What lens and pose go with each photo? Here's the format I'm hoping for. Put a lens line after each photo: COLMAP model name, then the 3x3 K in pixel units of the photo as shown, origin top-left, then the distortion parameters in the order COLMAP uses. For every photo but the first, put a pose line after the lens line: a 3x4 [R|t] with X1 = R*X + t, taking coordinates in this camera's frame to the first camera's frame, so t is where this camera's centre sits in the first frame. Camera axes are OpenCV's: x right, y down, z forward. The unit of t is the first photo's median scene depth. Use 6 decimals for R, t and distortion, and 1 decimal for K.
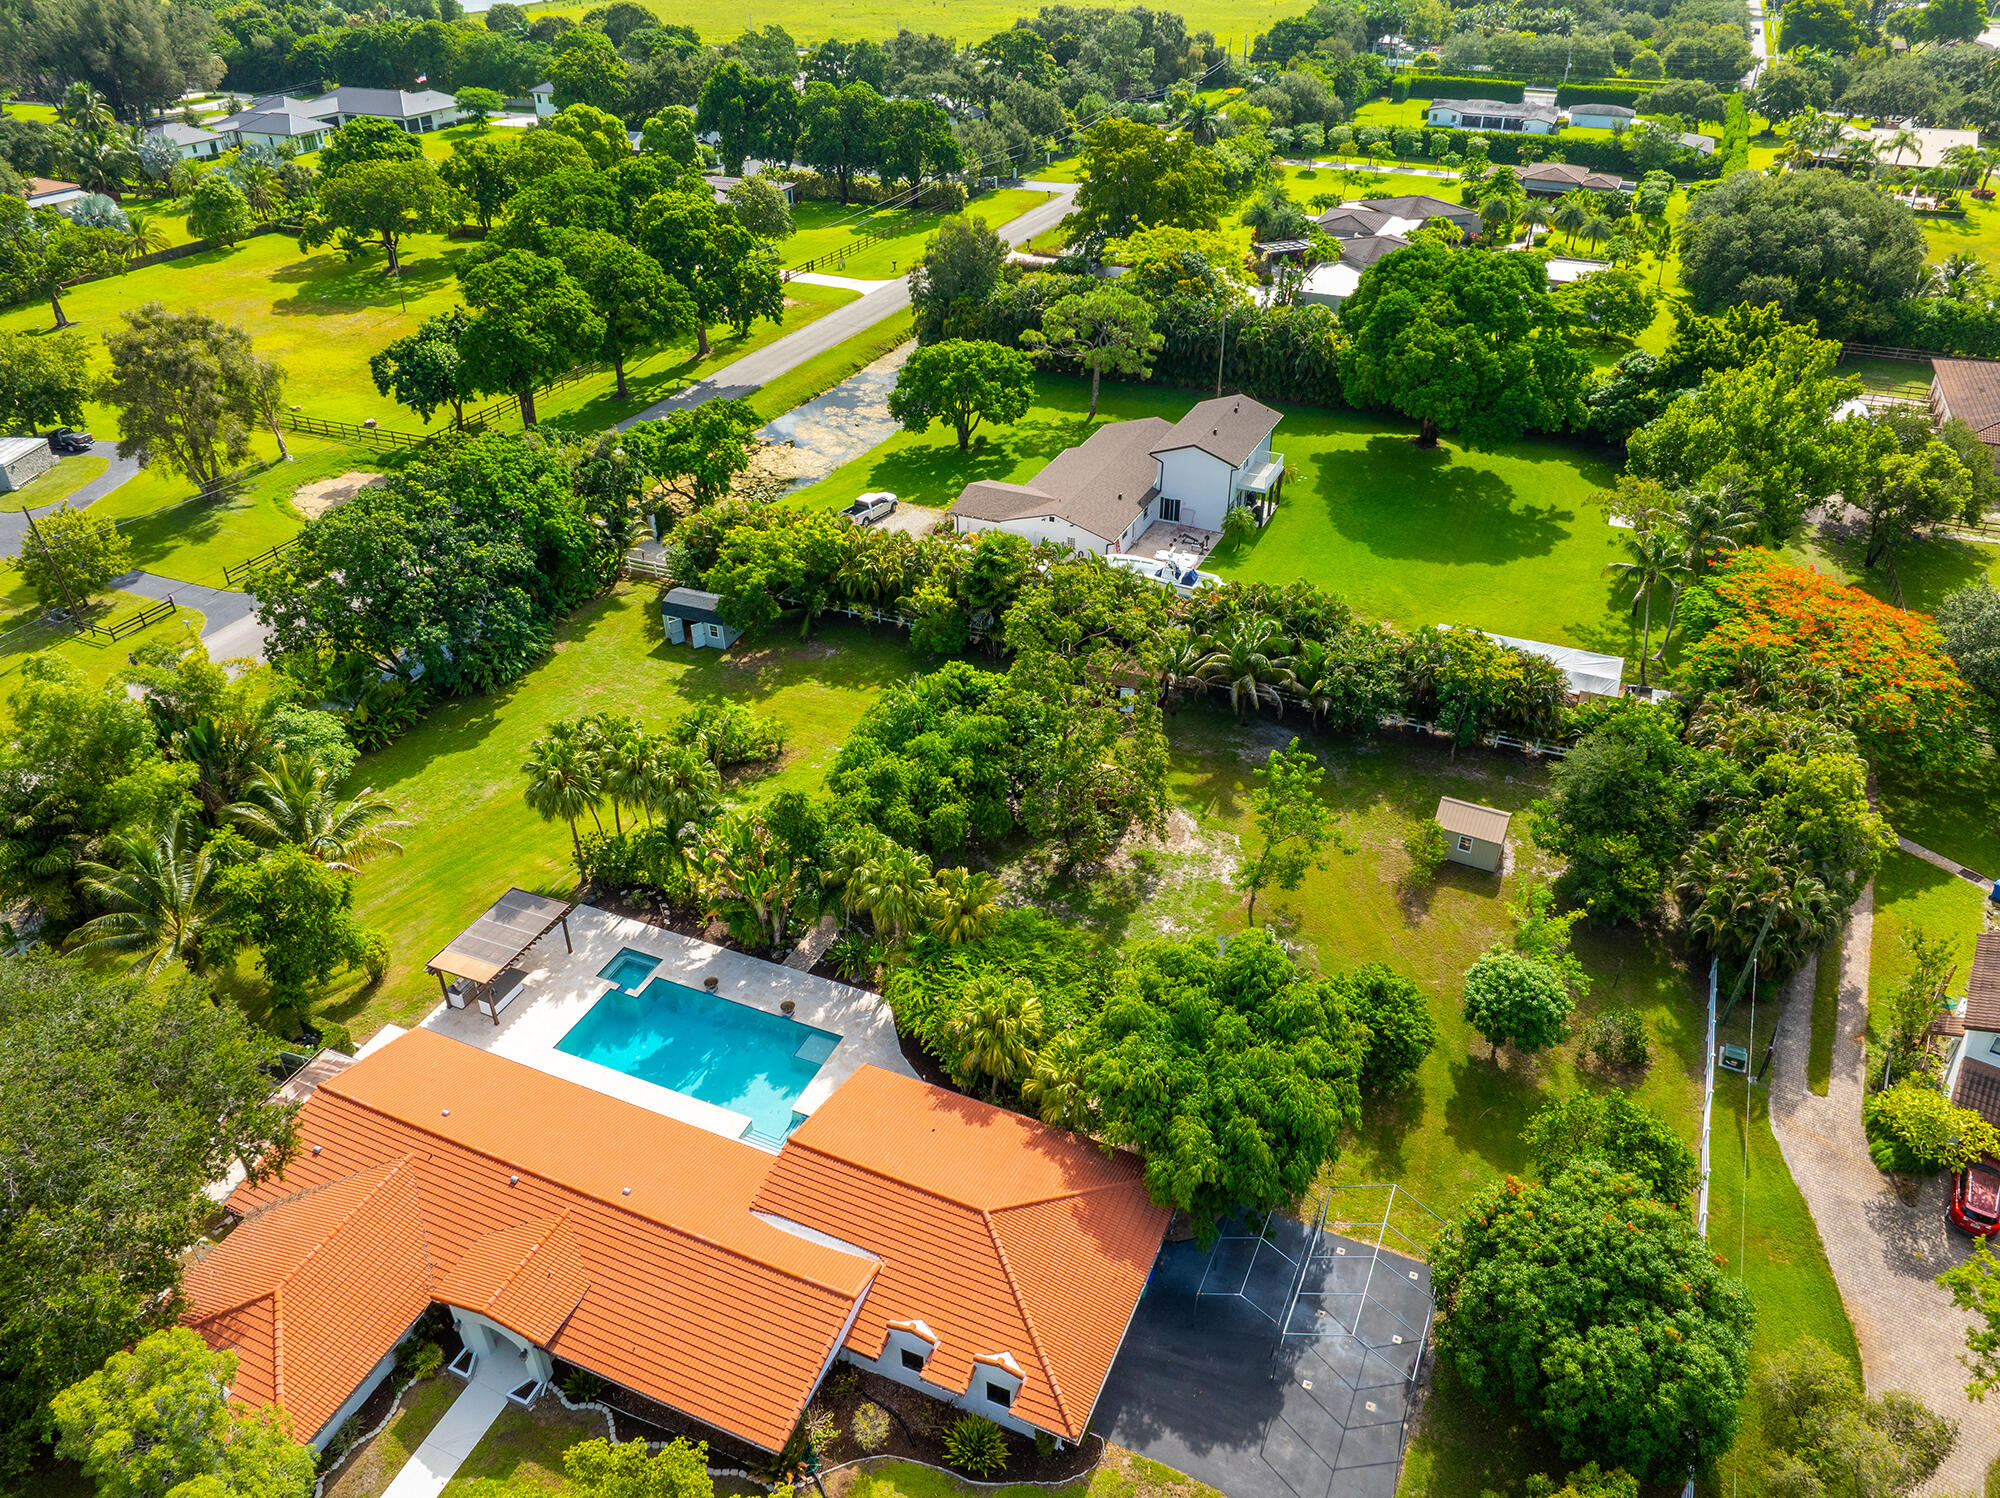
lens RADIAL K [[1405.9, 0, 1029.1], [0, 1405.9, 748.7], [0, 0, 1]] dist [-0.027493, 0.012304]
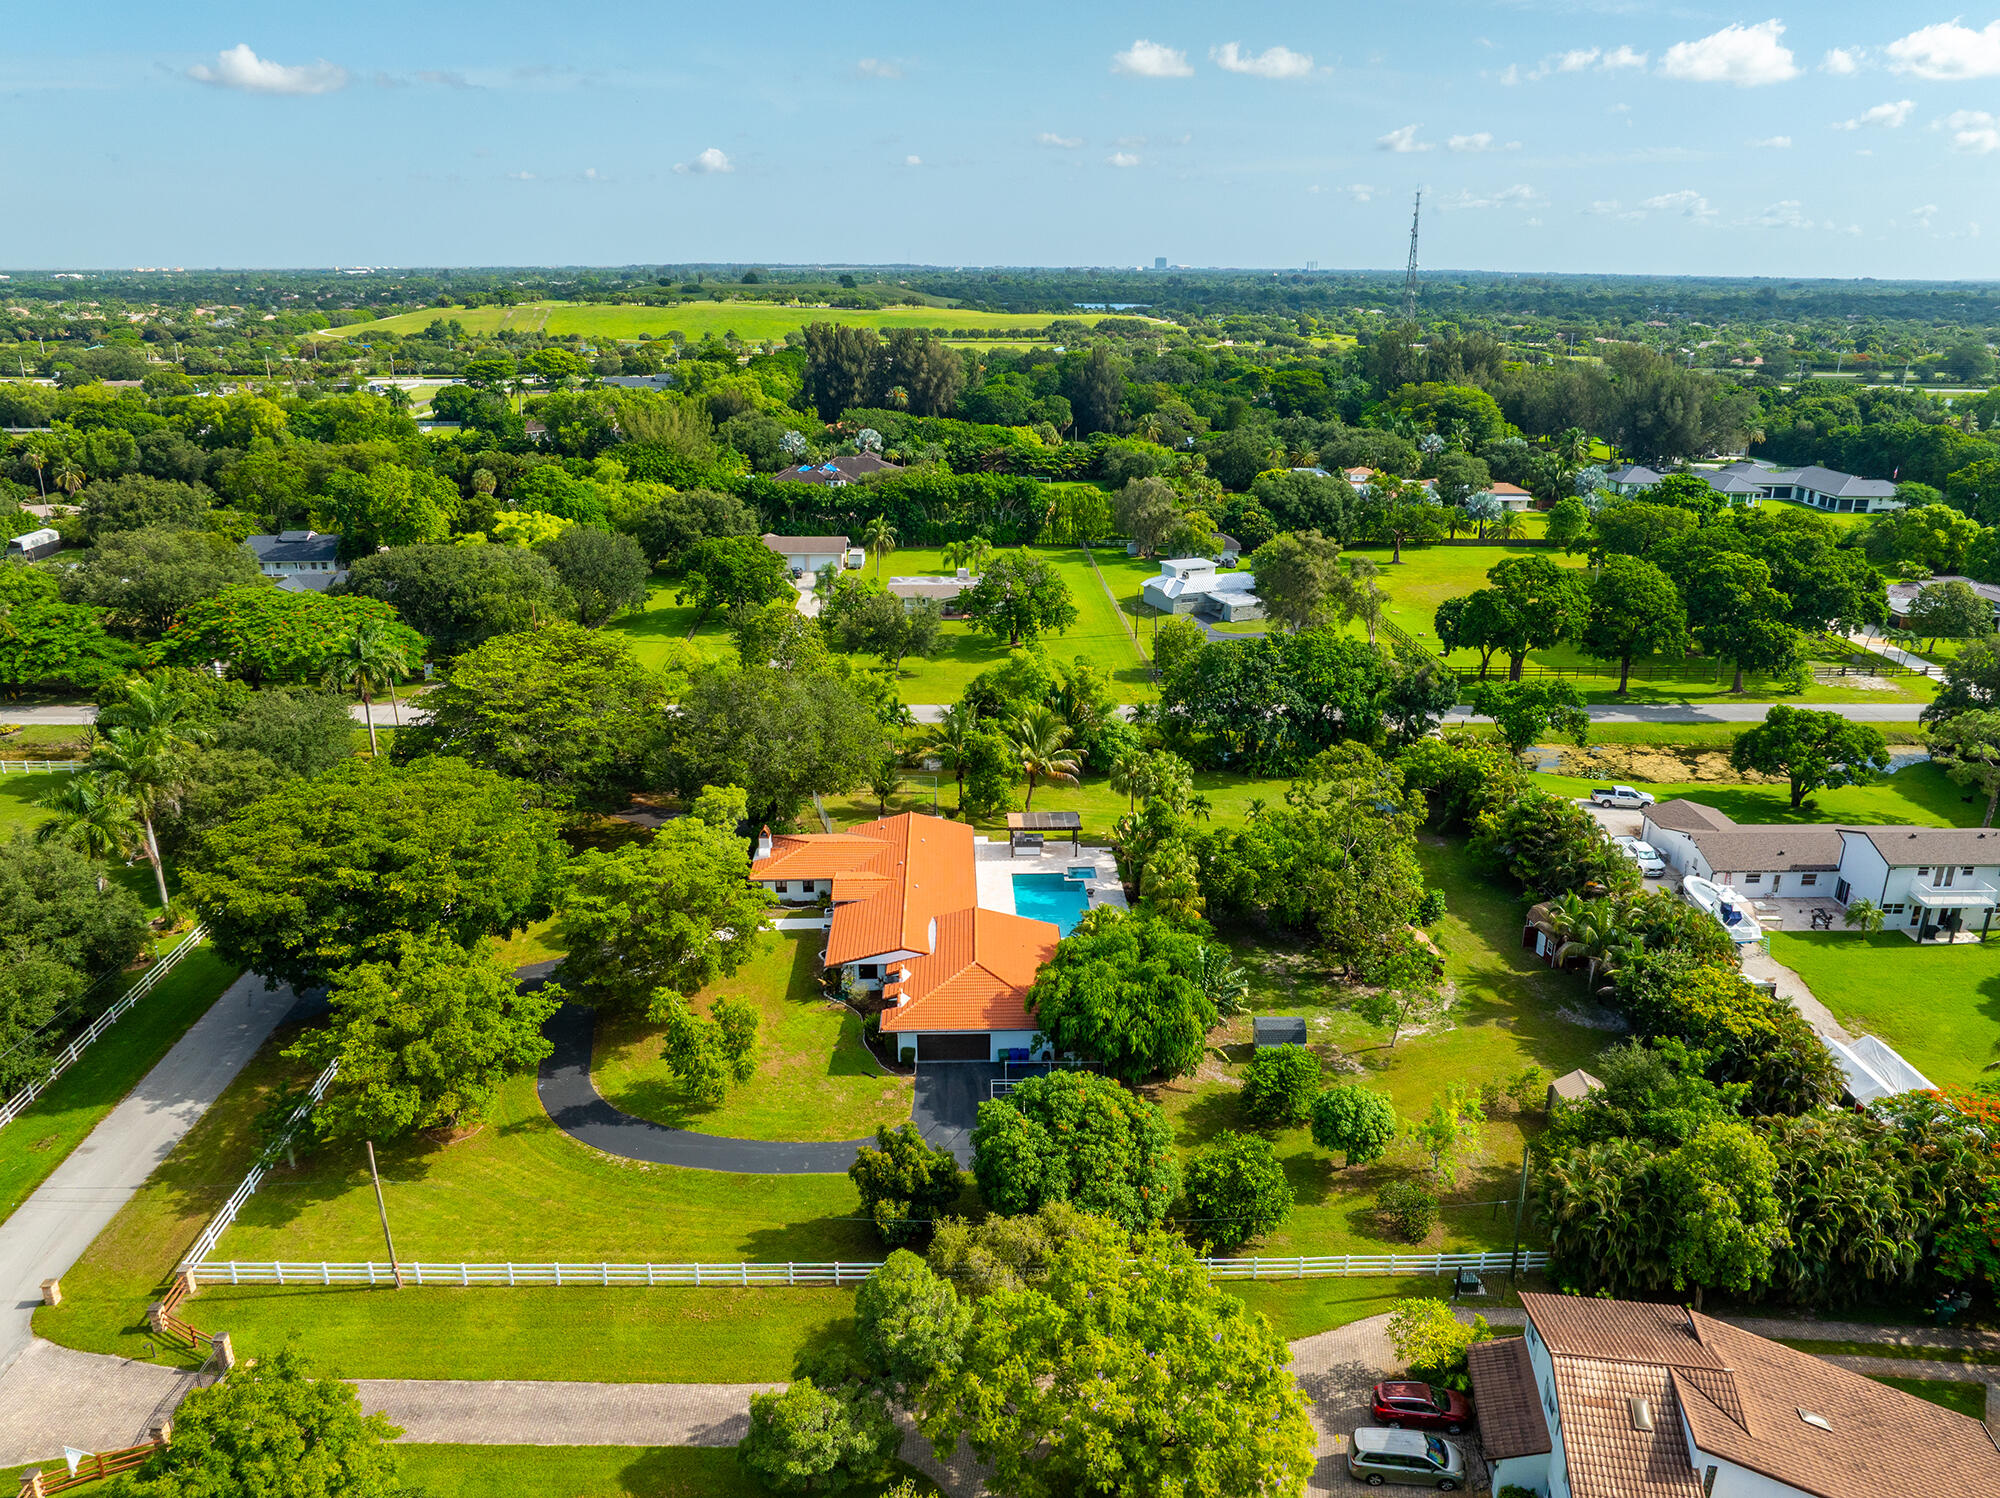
lens RADIAL K [[1405.9, 0, 1029.1], [0, 1405.9, 748.7], [0, 0, 1]] dist [-0.027493, 0.012304]
pose [[0.432057, 0.288515, -0.854451, 1.077973], [-0.493749, 0.868511, 0.043596, -0.019589], [0.754678, 0.403048, 0.517700, -0.006413]]
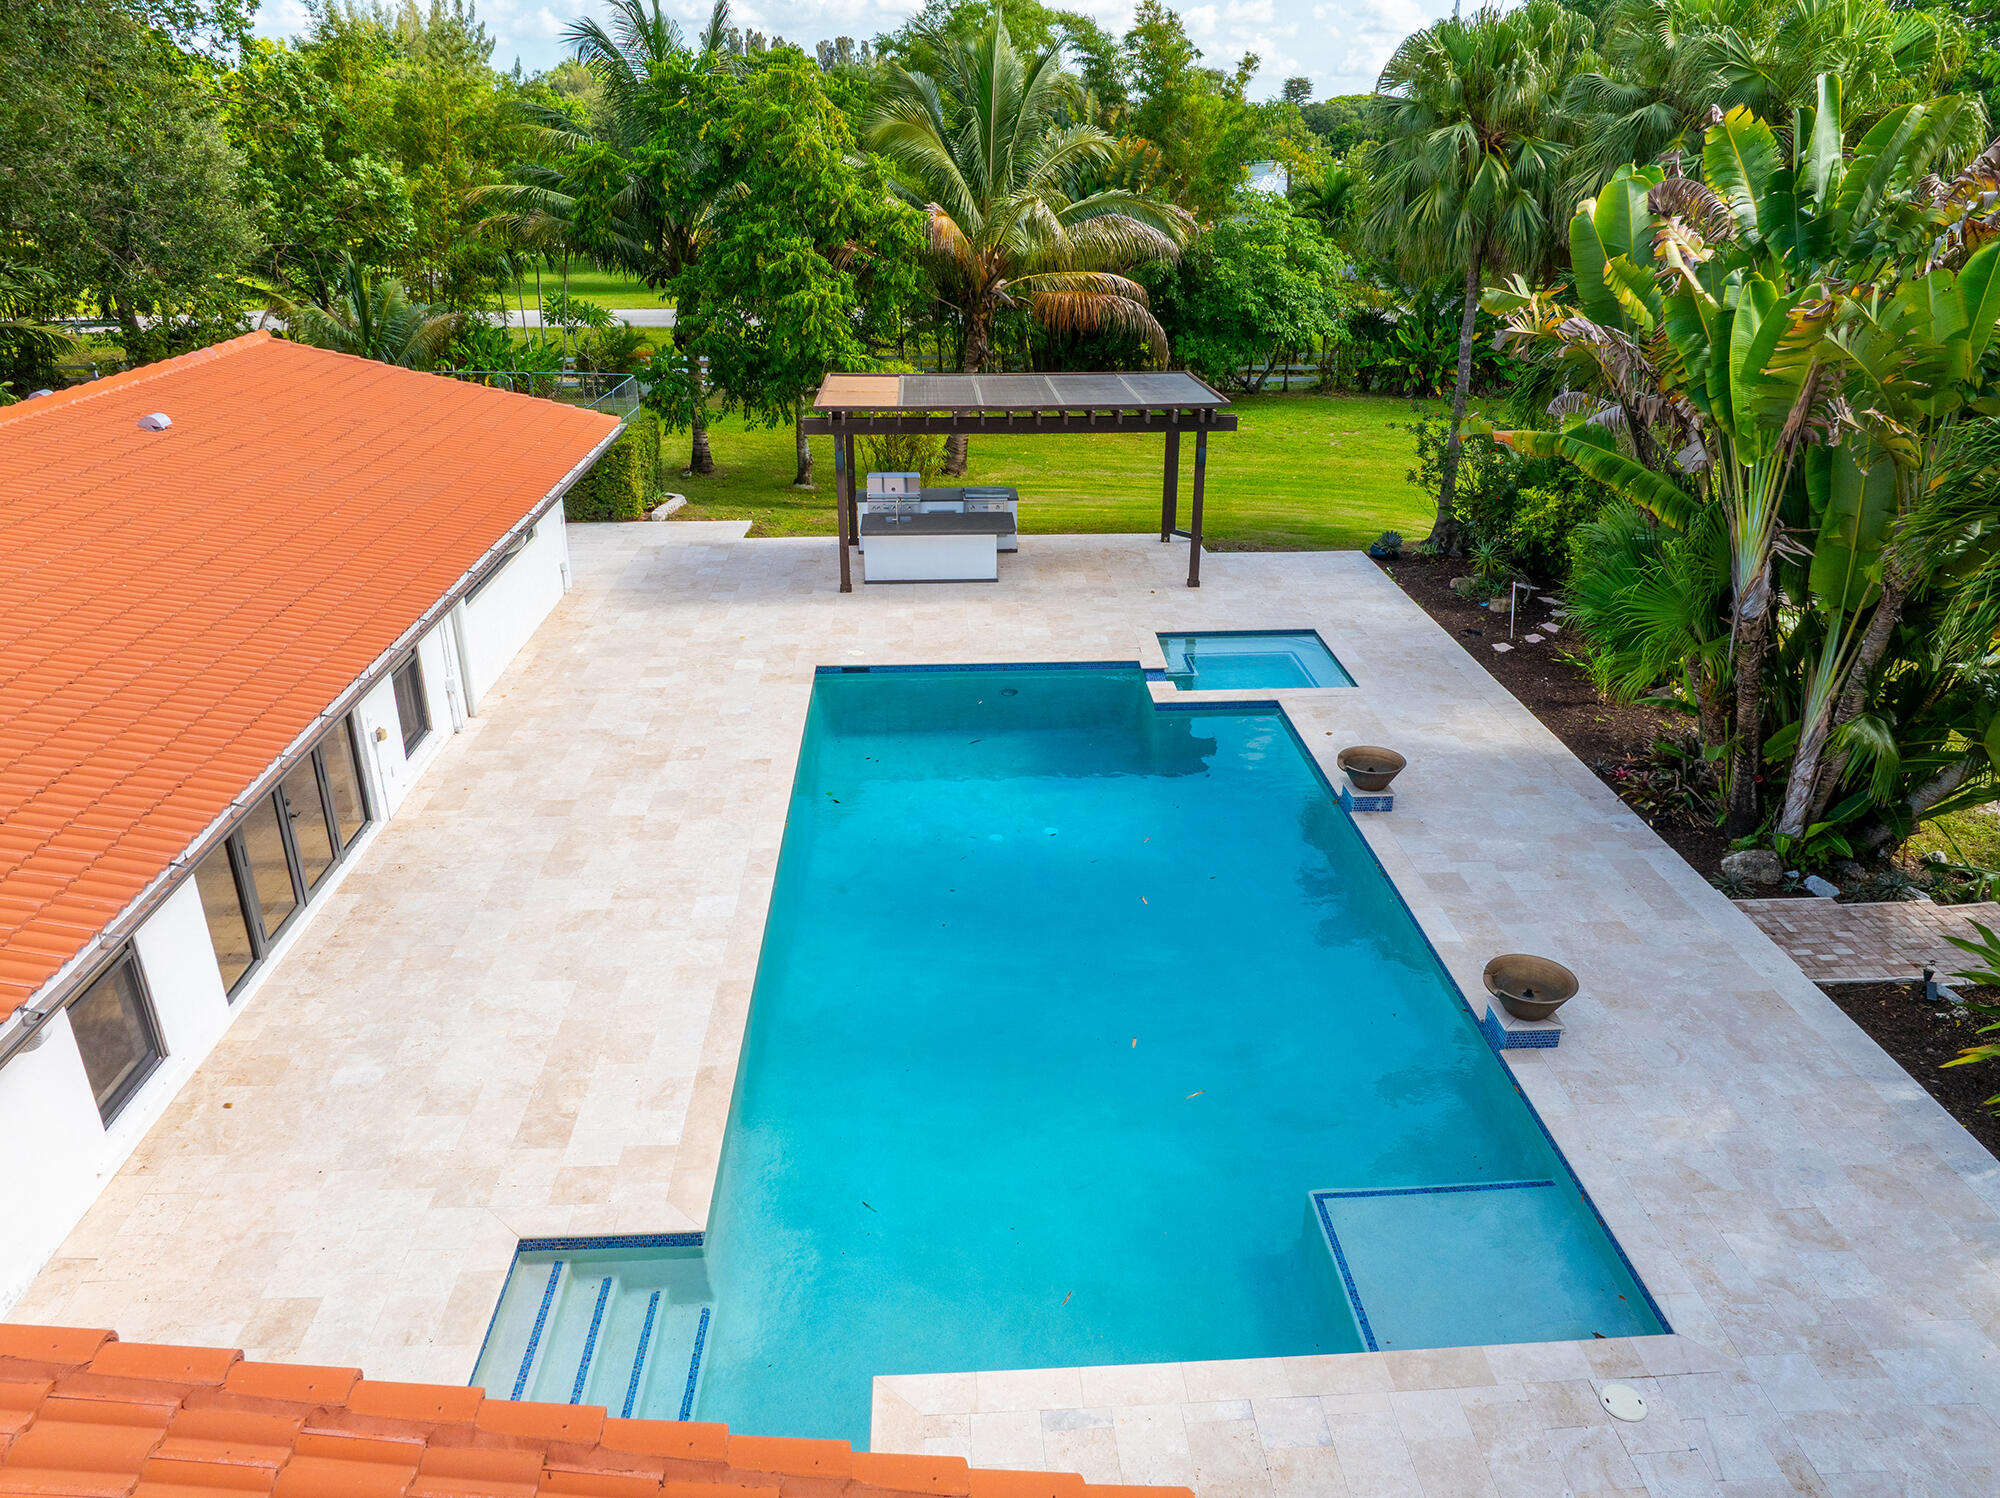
lens RADIAL K [[1406.3, 0, 1064.1], [0, 1406.3, 746.2], [0, 0, 1]] dist [-0.033602, -0.004077]
pose [[0.466636, 0.344177, -0.814735, -0.068002], [-0.492165, 0.866427, 0.084129, 0.159572], [0.734864, 0.361727, 0.573697, 0.788013]]
